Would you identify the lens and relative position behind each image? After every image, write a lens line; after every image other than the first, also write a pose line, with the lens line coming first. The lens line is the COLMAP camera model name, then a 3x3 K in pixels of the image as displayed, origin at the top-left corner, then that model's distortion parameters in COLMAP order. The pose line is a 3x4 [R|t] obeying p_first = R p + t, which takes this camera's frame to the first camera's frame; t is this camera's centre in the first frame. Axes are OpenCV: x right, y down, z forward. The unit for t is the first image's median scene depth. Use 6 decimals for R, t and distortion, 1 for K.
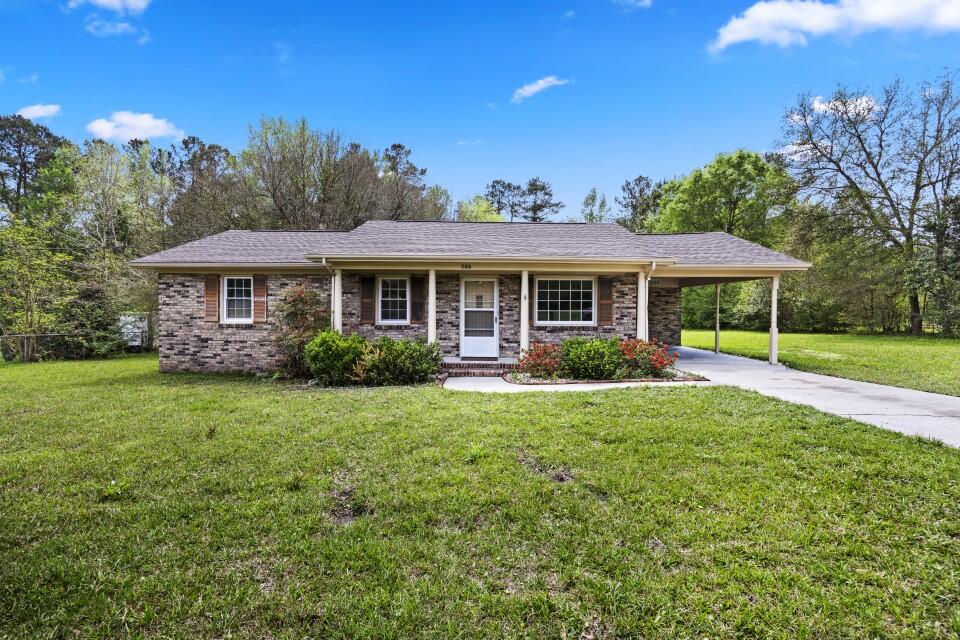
lens RADIAL K [[468.1, 0, 482.6], [0, 468.1, 305.6], [0, 0, 1]] dist [-0.000960, -0.000567]
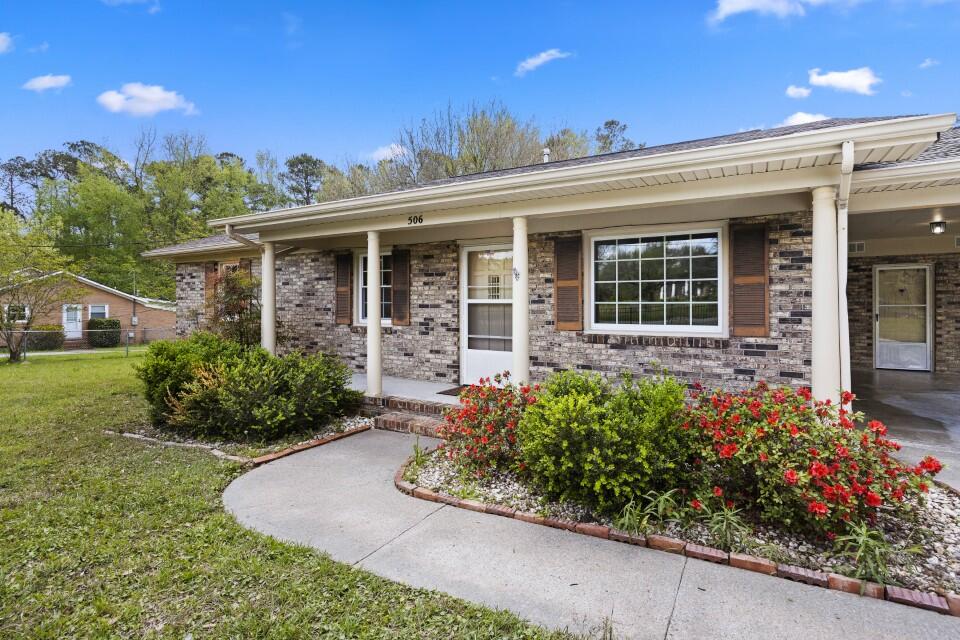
lens RADIAL K [[468.1, 0, 482.6], [0, 468.1, 305.6], [0, 0, 1]] dist [-0.000960, -0.000567]
pose [[0.871220, -0.003937, -0.490877, 0.257527], [0.009226, 0.999923, 0.008354, 0.008666], [0.490806, -0.011807, 0.871189, 0.514285]]
